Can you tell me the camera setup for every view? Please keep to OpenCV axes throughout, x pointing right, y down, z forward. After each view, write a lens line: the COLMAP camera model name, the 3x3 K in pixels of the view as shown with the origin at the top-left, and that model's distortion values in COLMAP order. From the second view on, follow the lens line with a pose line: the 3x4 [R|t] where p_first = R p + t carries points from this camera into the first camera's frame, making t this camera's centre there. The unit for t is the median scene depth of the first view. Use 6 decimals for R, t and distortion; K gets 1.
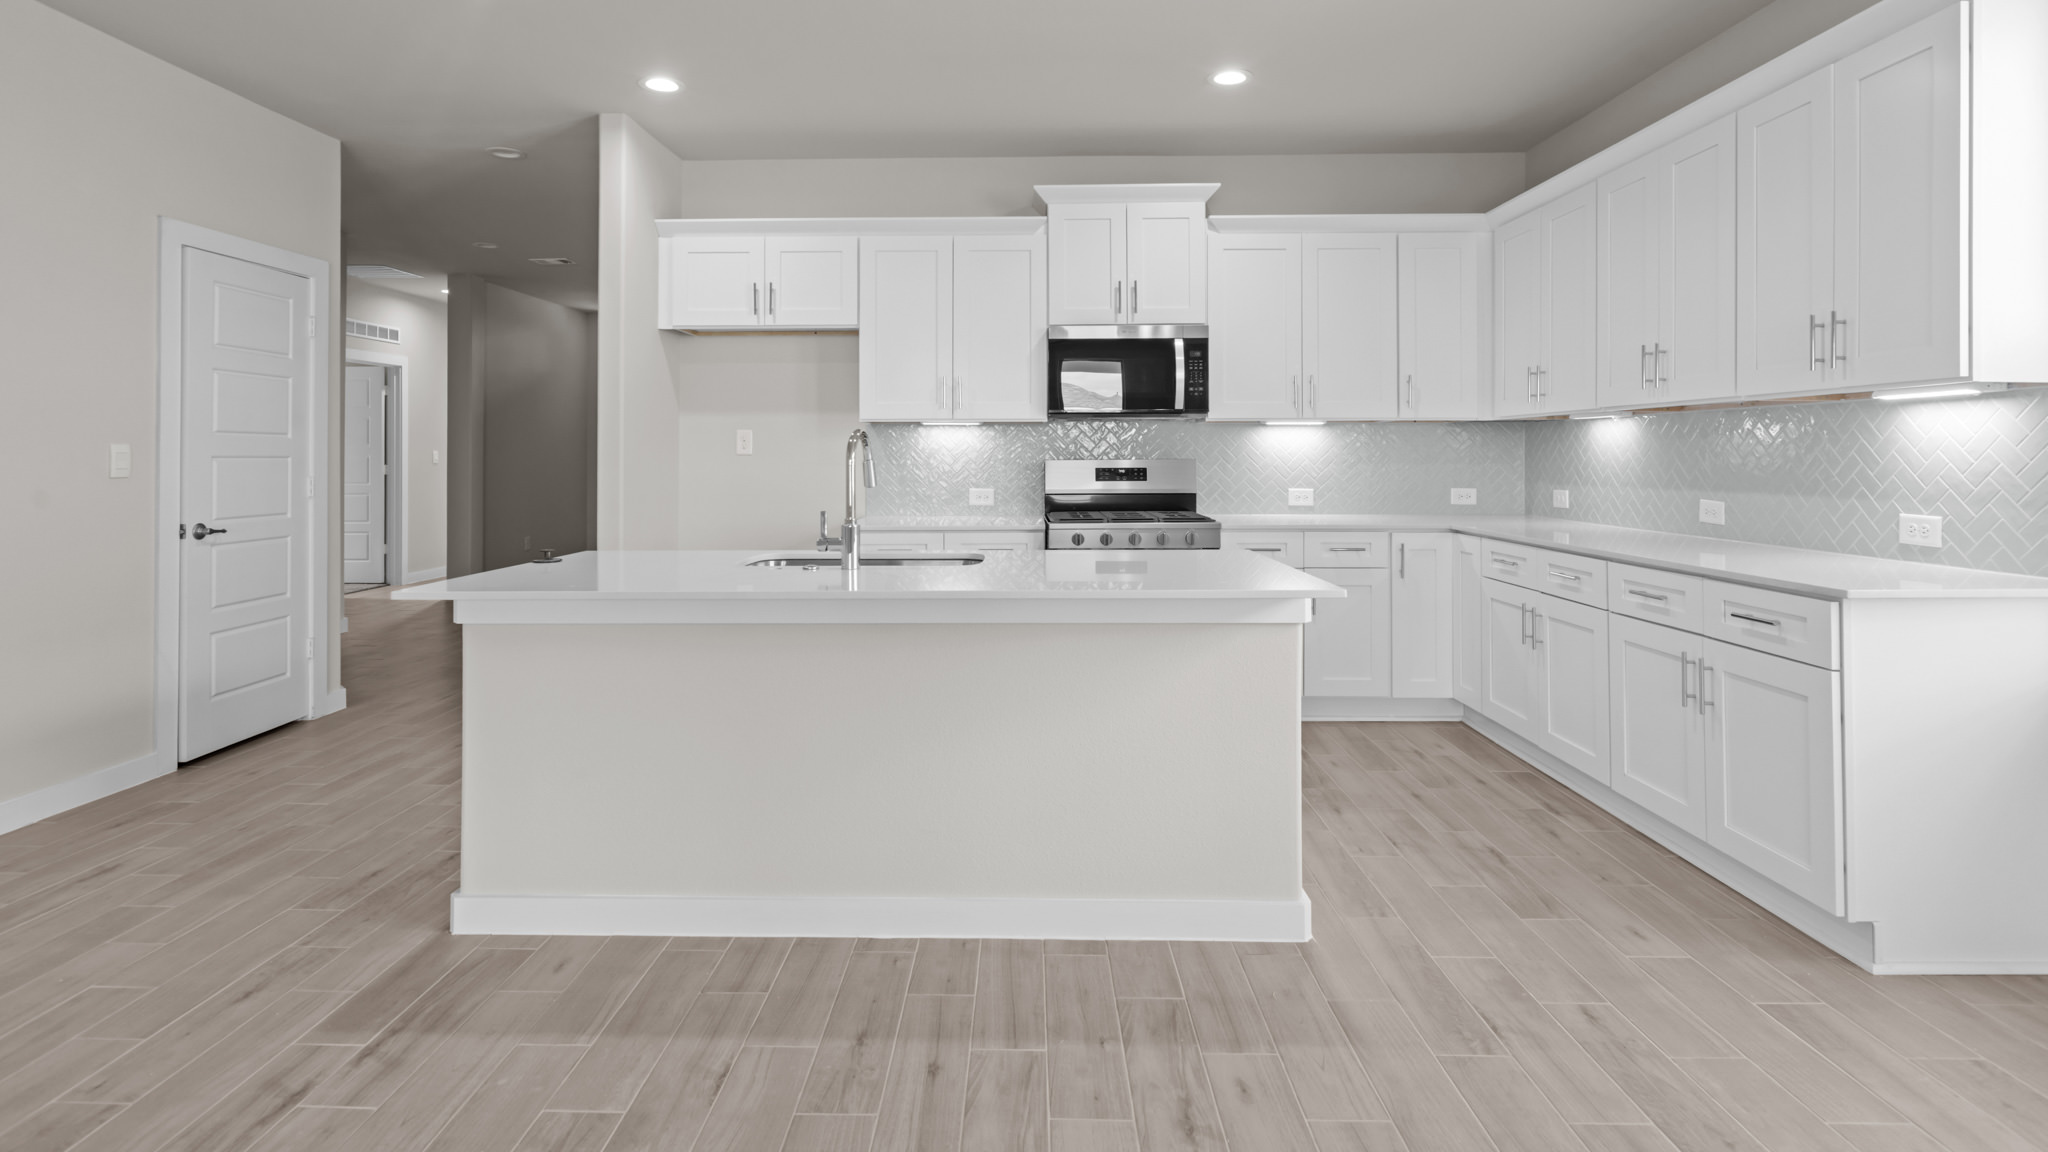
lens RADIAL K [[992.9, 0, 1004.5], [0, 992.9, 443.0], [0, 0, 1]] dist [-0.002681, -0.002154]
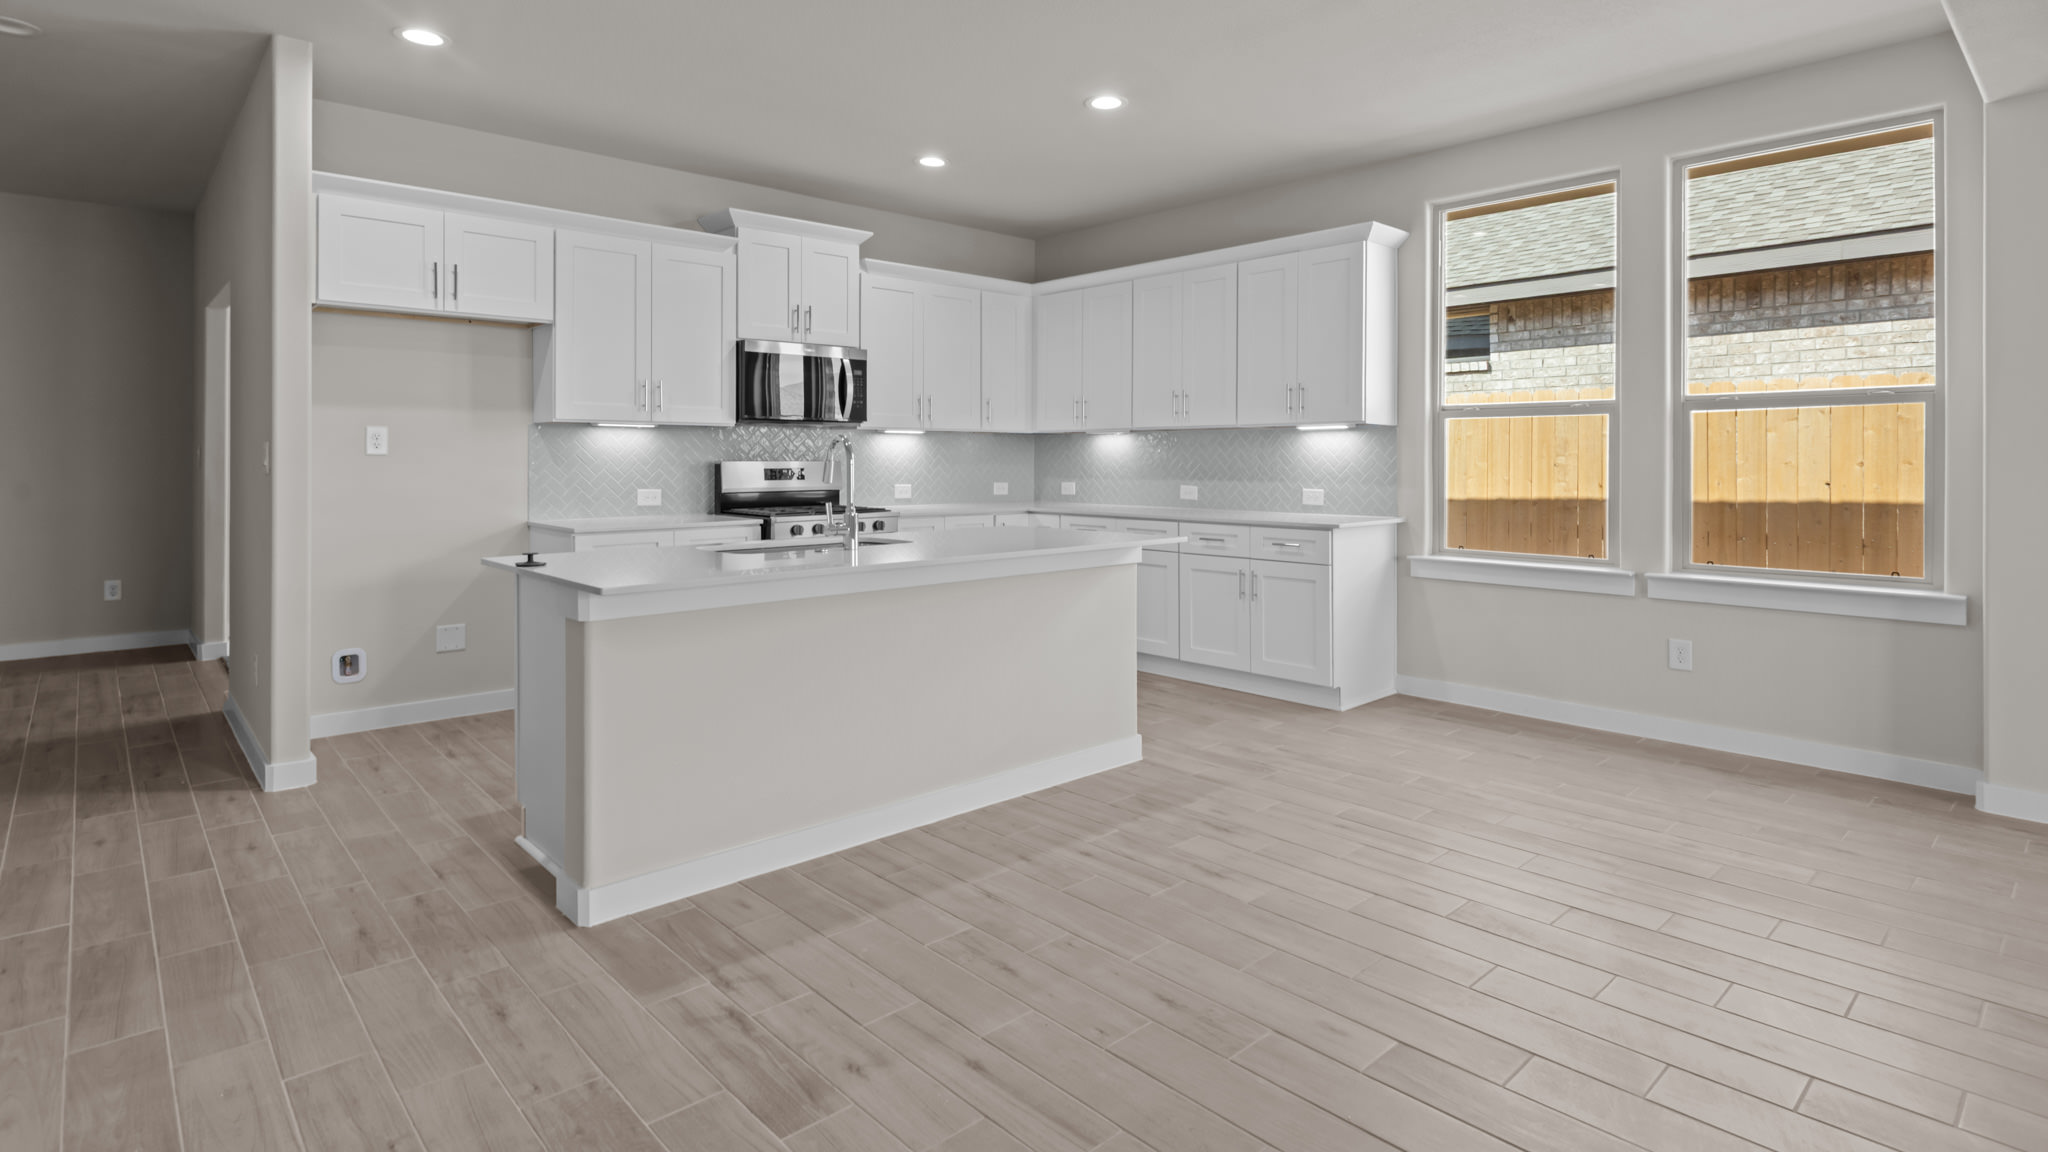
lens RADIAL K [[1024.3, 0, 1025.8], [0, 1024.3, 455.2], [0, 0, 1]] dist [0.000516, 0.001828]
pose [[0.719334, 0.004668, 0.694648, -0.517657], [-0.010847, 0.999931, 0.004513, 0.001742], [-0.694579, -0.010781, 0.719335, -0.032047]]
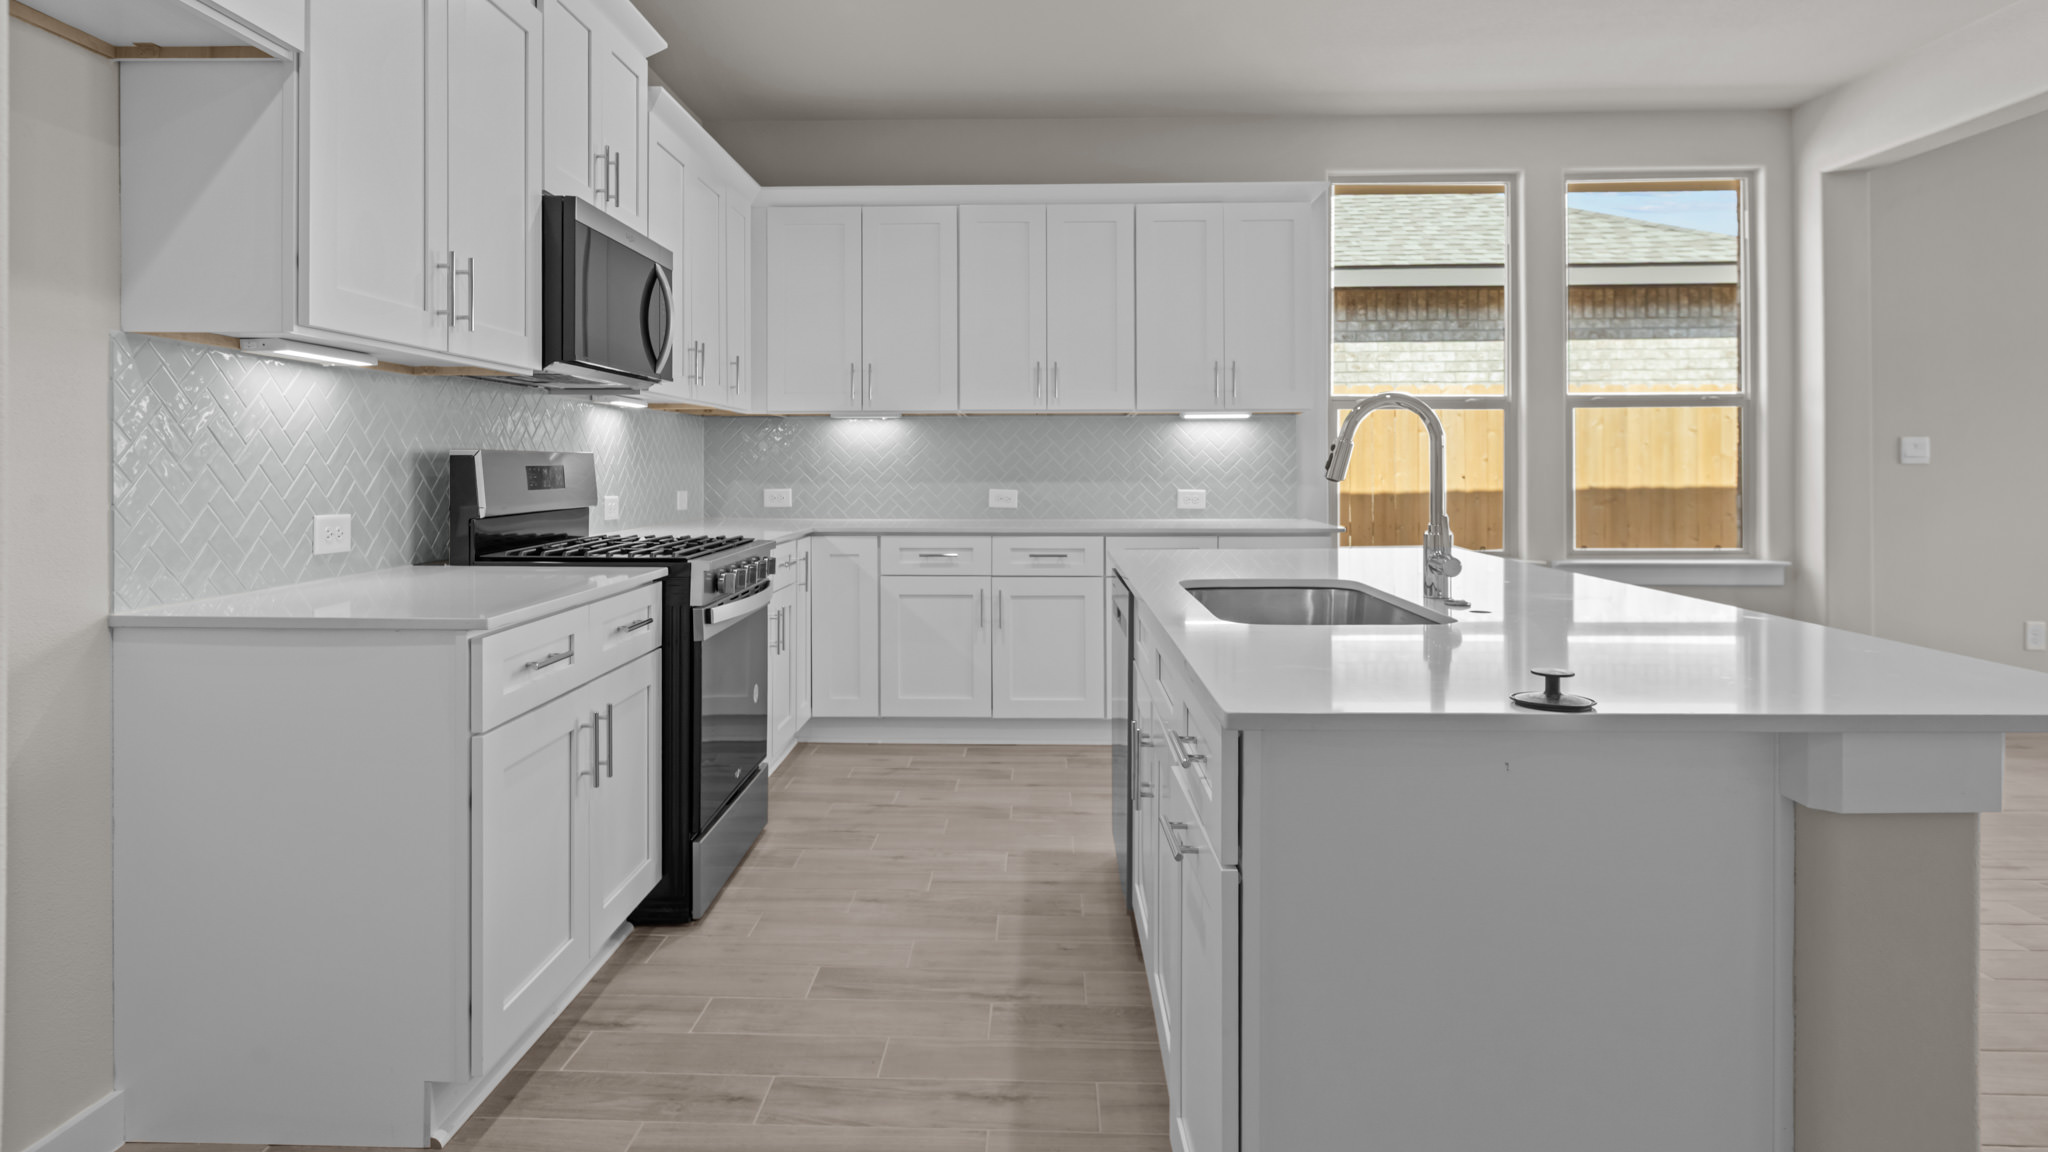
lens RADIAL K [[1111.3, 0, 1011.4], [0, 1111.3, 527.6], [0, 0, 1]] dist [0.007719, 0.000081]
pose [[0.024934, -0.055780, 0.998132, -0.549587], [-0.012455, 0.998347, 0.056103, 0.021163], [-0.999611, -0.013831, 0.024199, 0.740093]]
